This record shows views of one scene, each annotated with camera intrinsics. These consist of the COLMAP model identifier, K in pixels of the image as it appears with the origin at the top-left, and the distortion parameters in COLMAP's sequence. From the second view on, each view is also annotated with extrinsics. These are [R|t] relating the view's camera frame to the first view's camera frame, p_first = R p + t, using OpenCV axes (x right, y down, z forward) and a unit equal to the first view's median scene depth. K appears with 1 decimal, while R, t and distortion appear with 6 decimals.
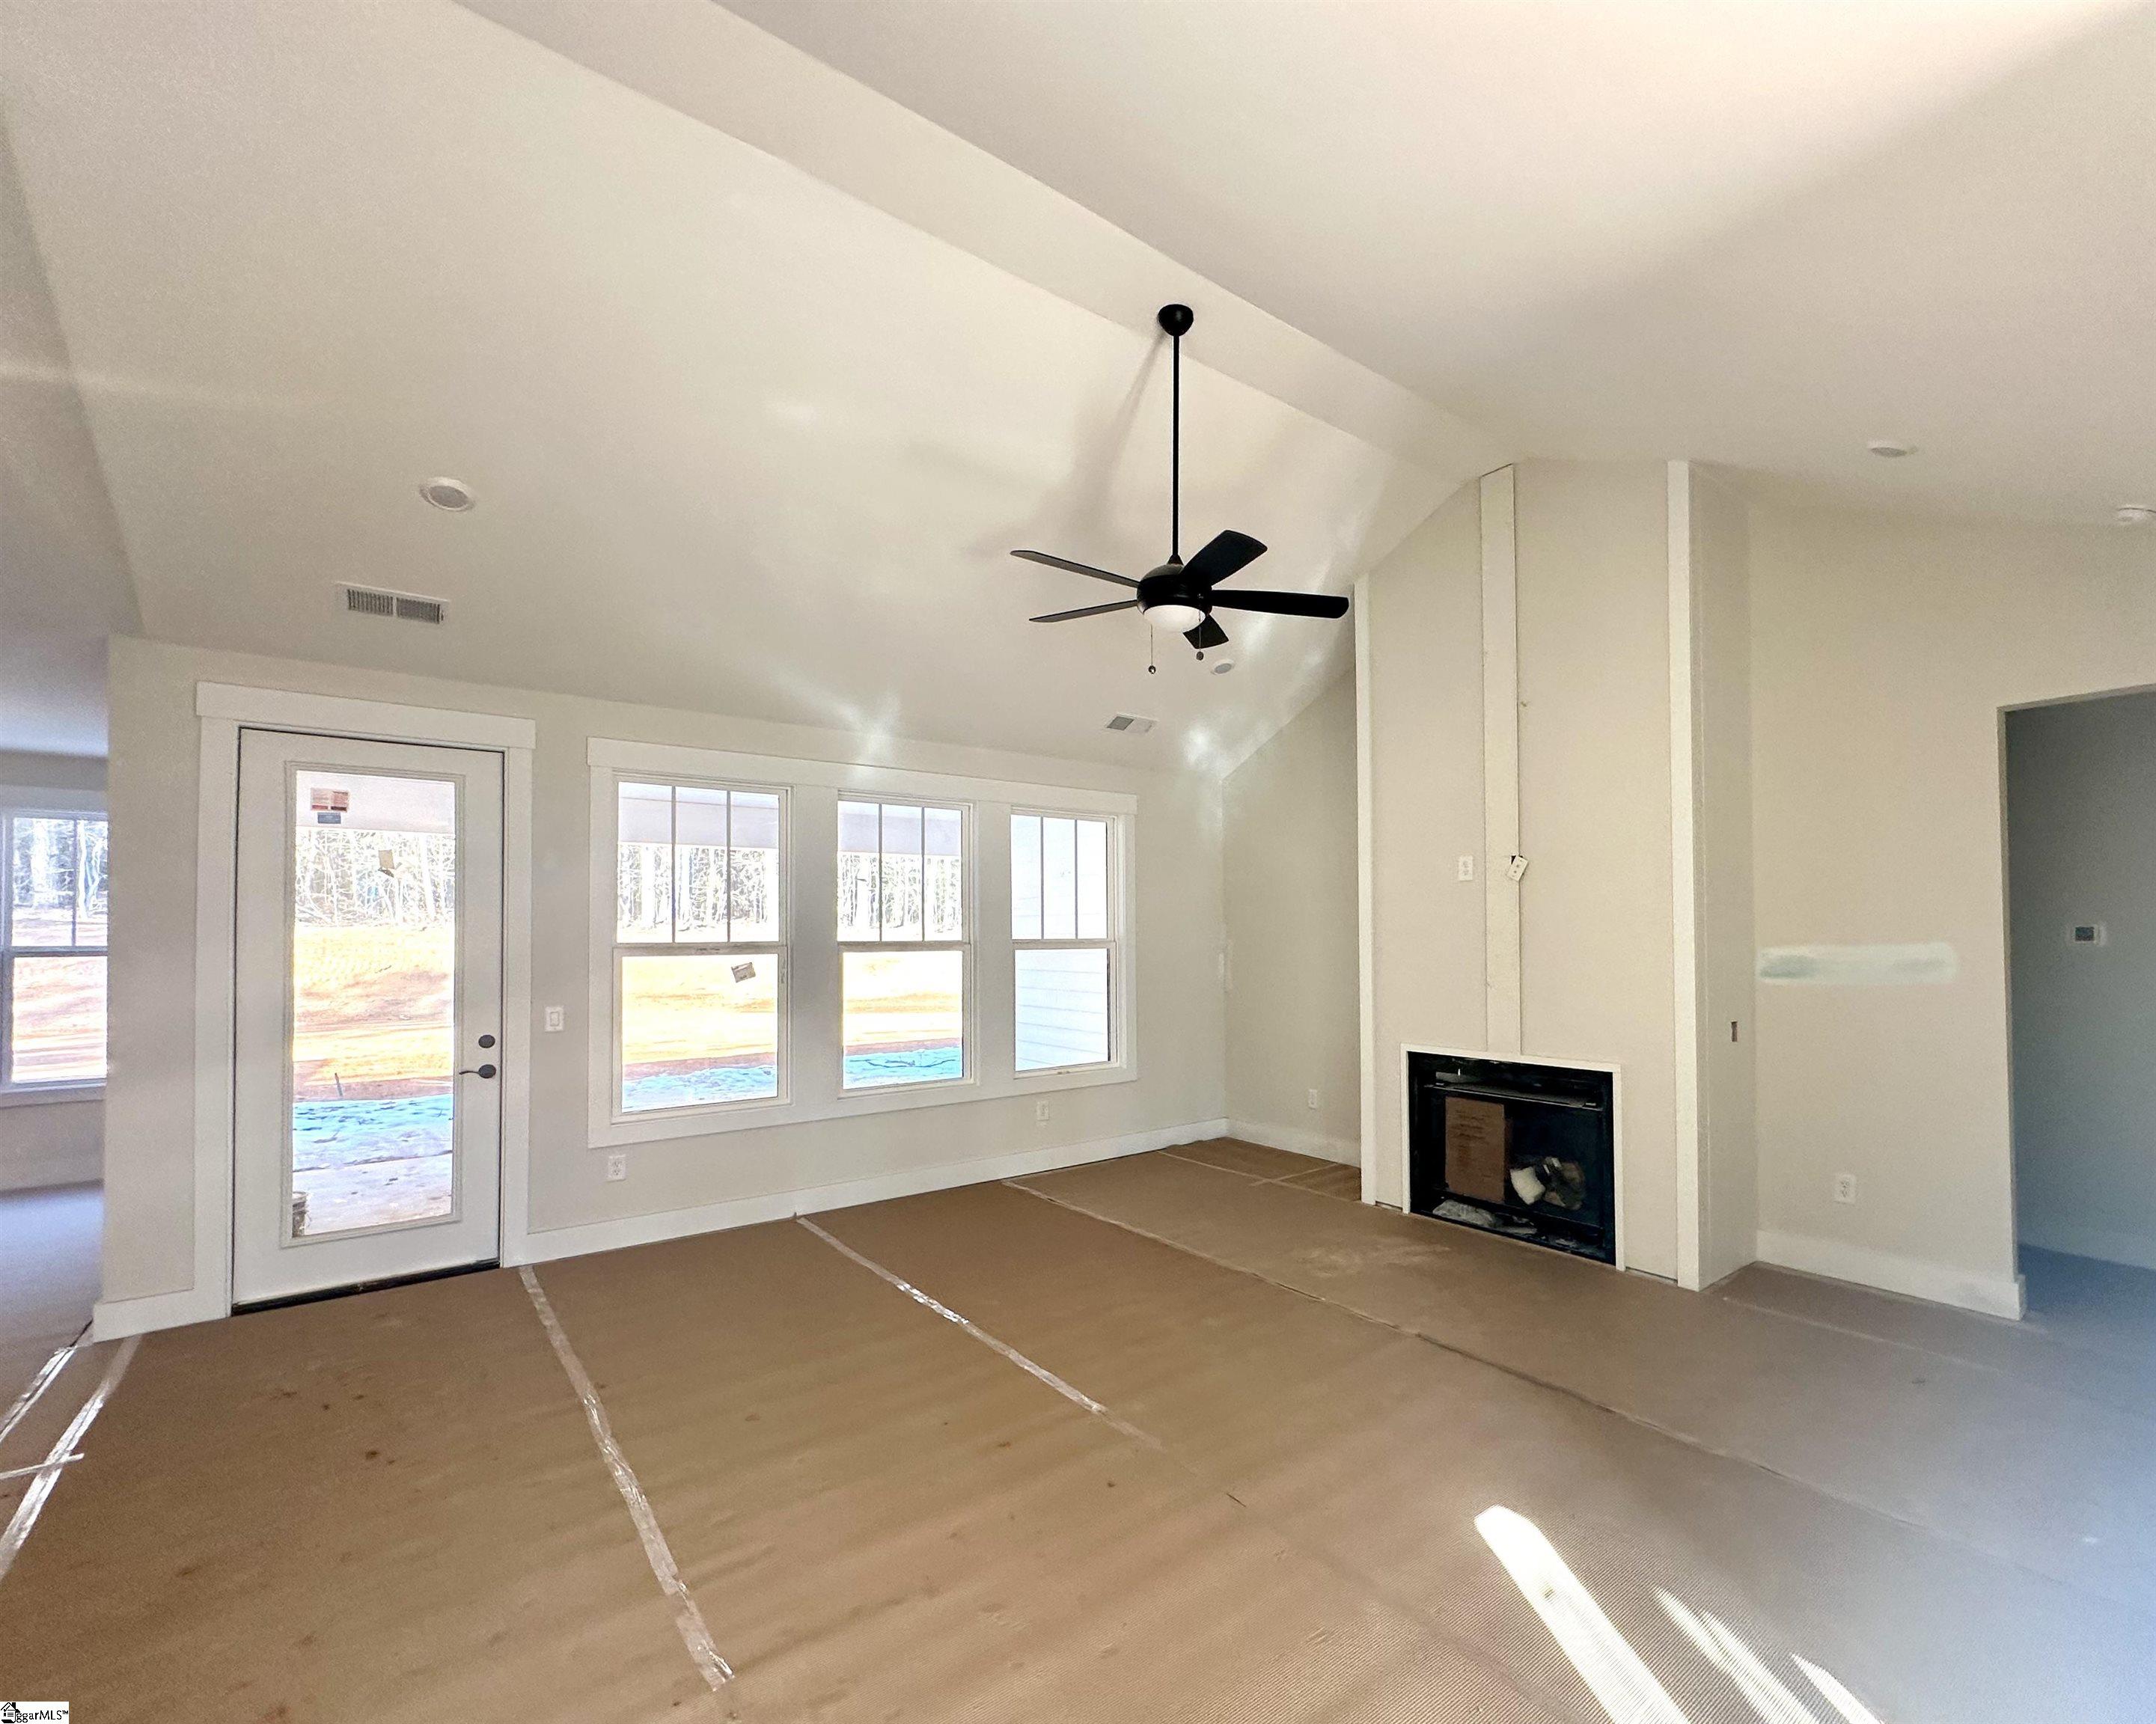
lens RADIAL K [[981.4, 0, 1205.7], [0, 981.4, 914.2], [0, 0, 1]] dist [-0.000076, -0.000914]
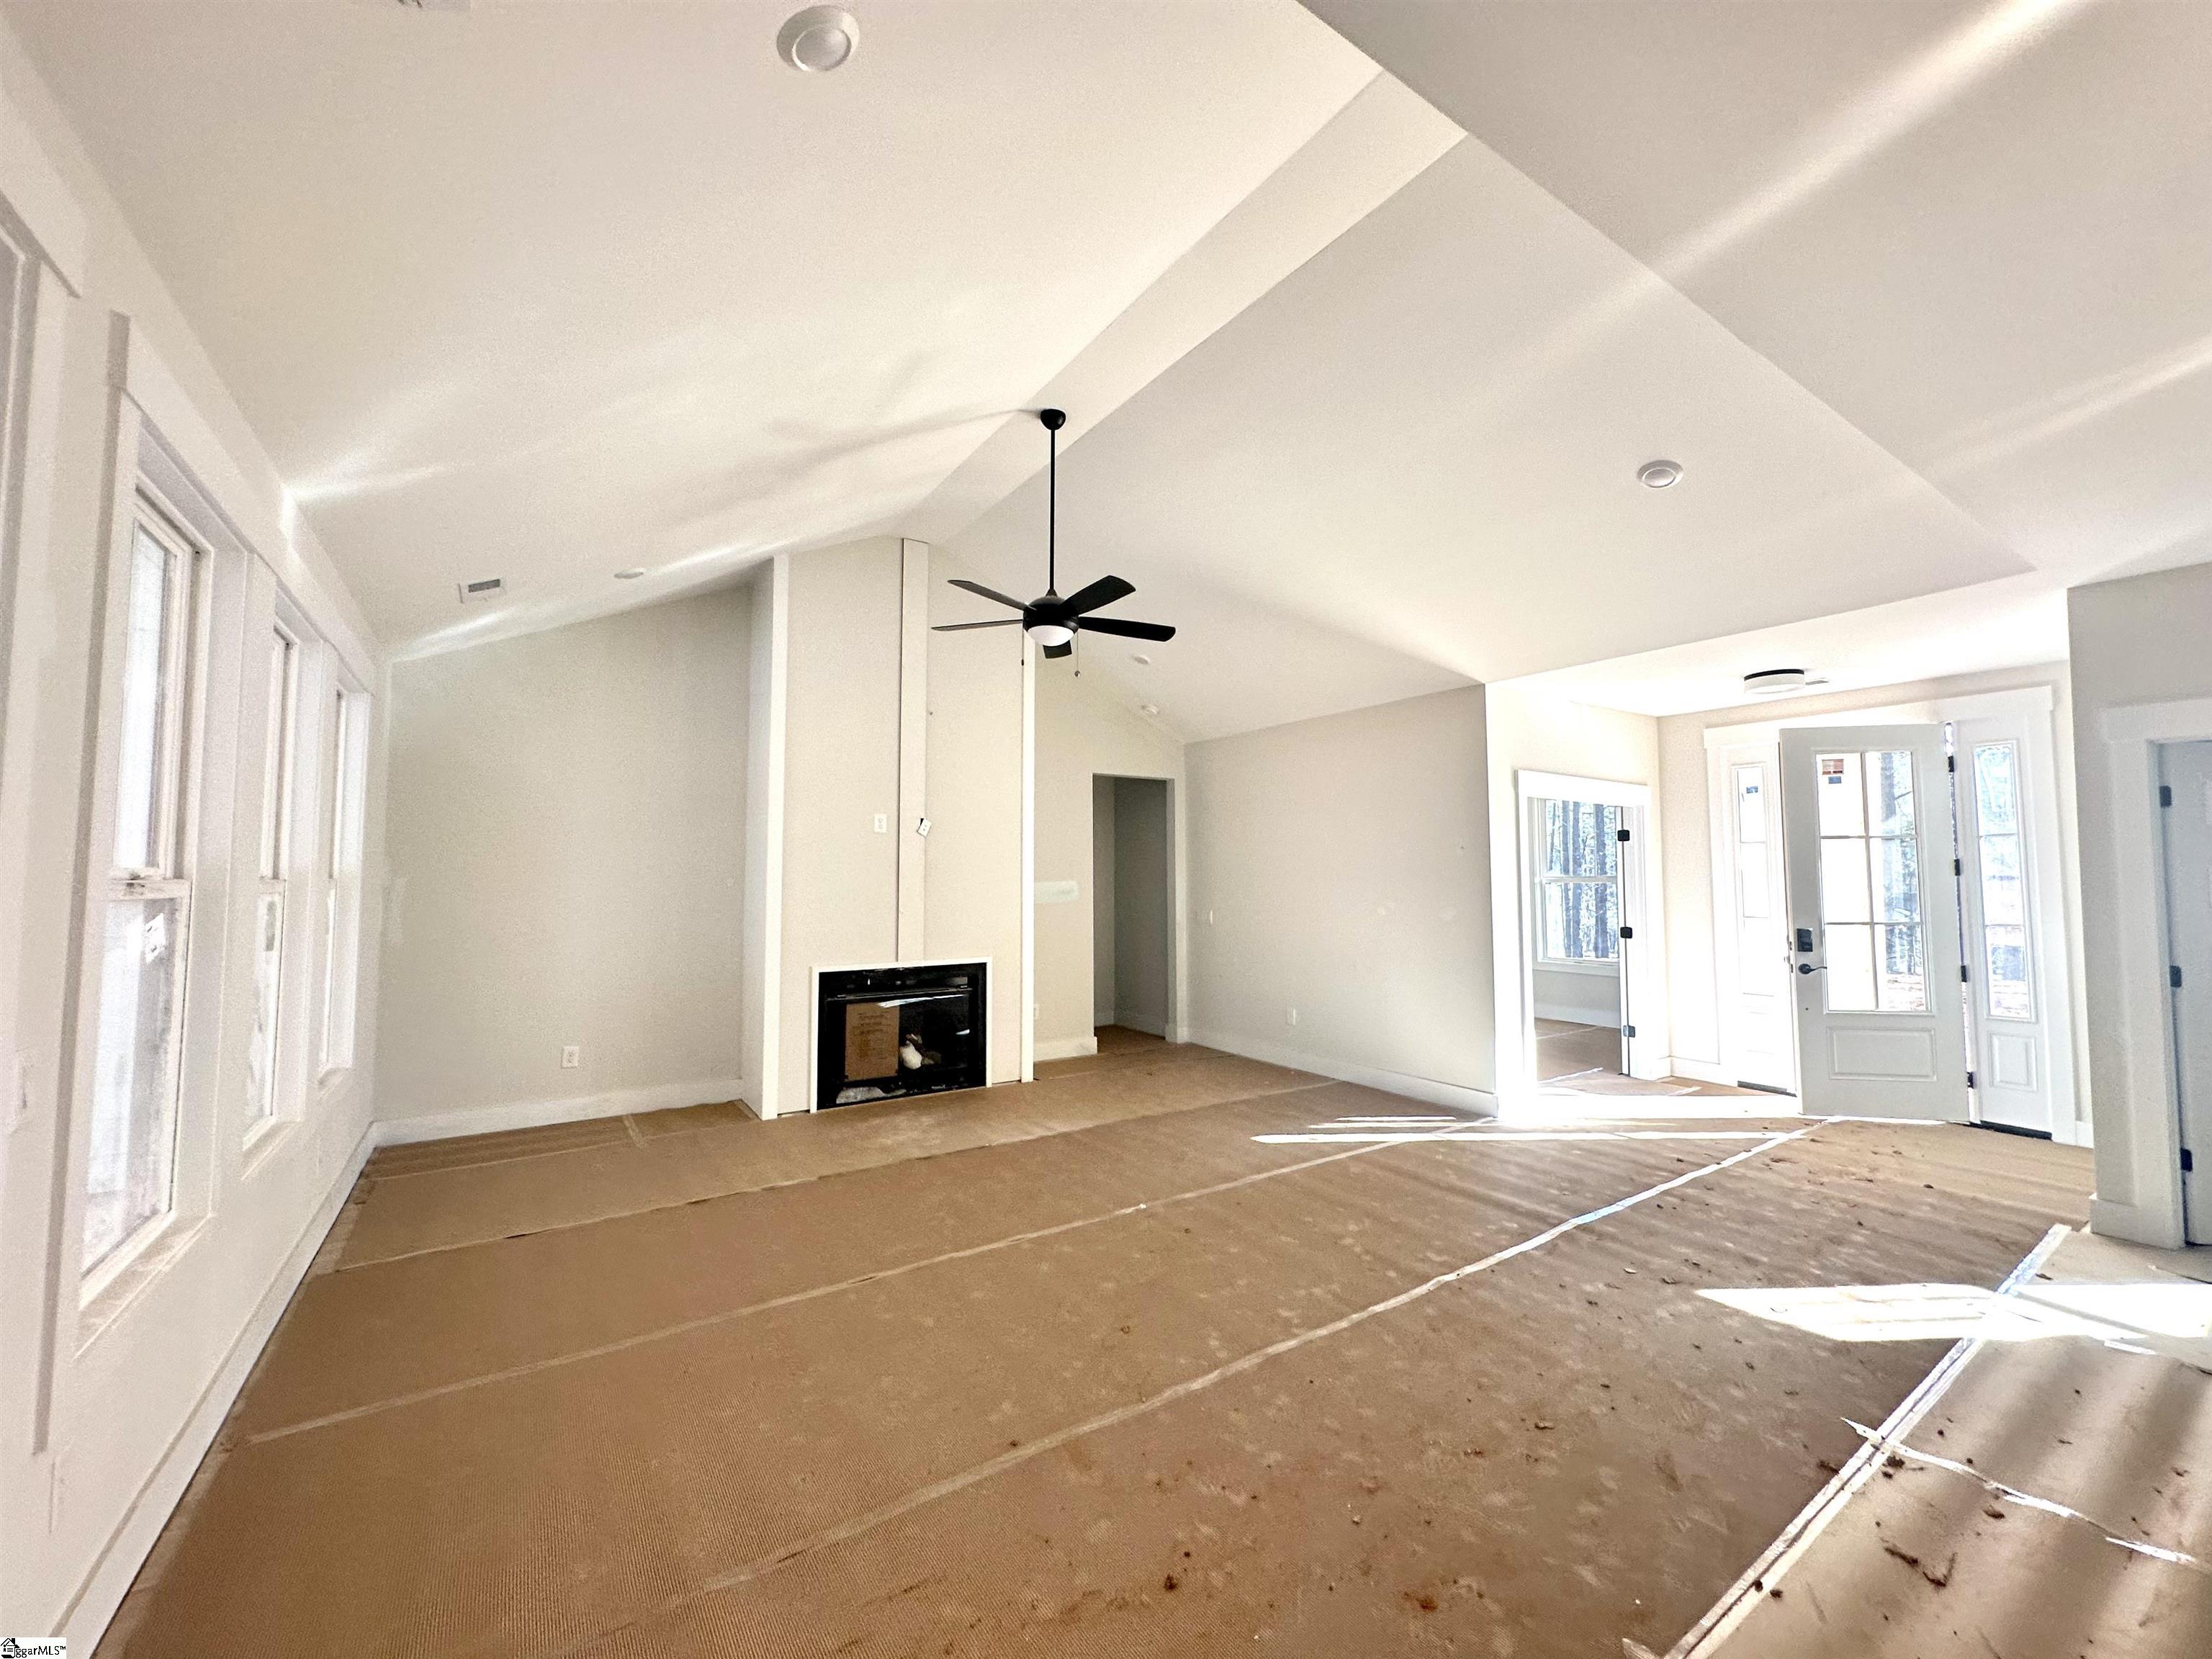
lens RADIAL K [[883.5, 0, 1115.1], [0, 883.5, 831.6], [0, 0, 1]] dist [0.001091, 0.000049]
pose [[0.120562, 0.060369, 0.990868, -0.872859], [-0.020473, 0.998088, -0.058318, 0.025928], [-0.992495, -0.013255, 0.121568, 0.553750]]
